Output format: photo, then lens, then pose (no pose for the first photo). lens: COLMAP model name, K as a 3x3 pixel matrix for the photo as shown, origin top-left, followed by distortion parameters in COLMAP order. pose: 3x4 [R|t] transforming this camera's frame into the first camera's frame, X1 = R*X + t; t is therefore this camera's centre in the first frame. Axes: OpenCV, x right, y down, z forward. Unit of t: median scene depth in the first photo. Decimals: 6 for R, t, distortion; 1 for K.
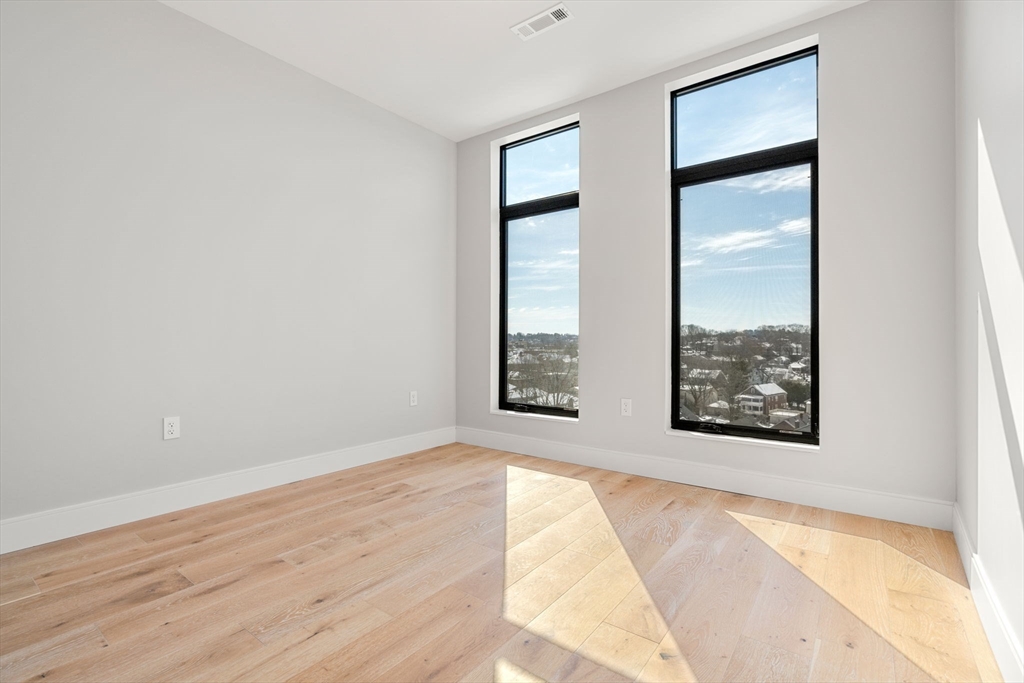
lens RADIAL K [[462.6, 0, 512.0], [0, 462.6, 340.0], [0, 0, 1]] dist [-0.005074, 0.002117]
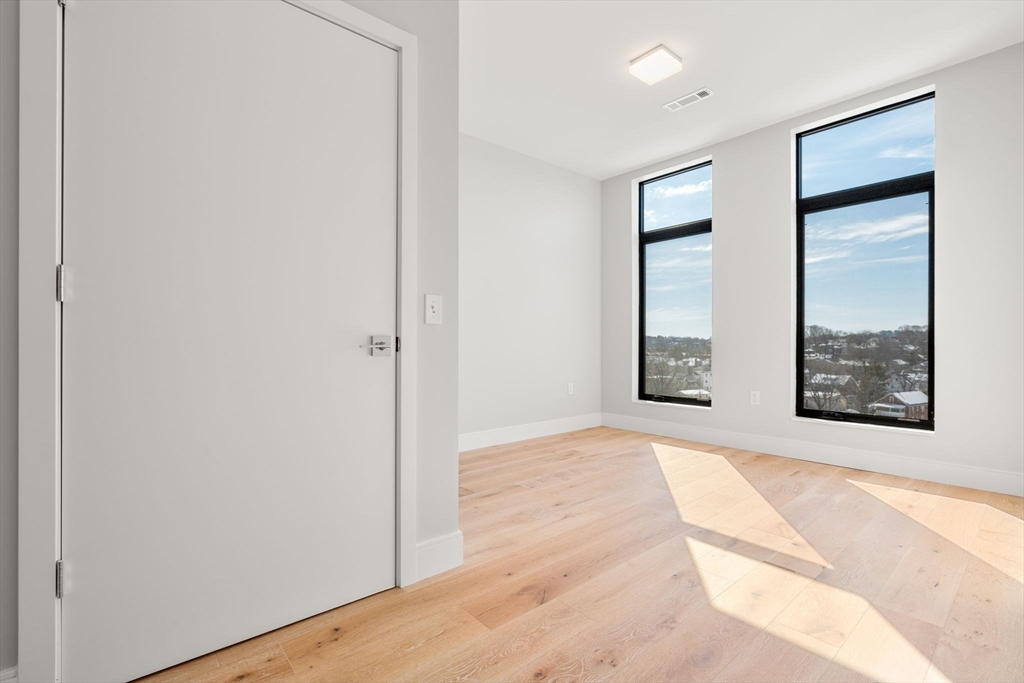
lens RADIAL K [[462.6, 0, 510.3], [0, 462.6, 346.3], [0, 0, 1]] dist [-0.005074, 0.002117]
pose [[0.977568, -0.000892, -0.210617, -0.132226], [0.002429, 0.999972, 0.007039, 0.000413], [0.210605, -0.007392, 0.977543, -0.337163]]
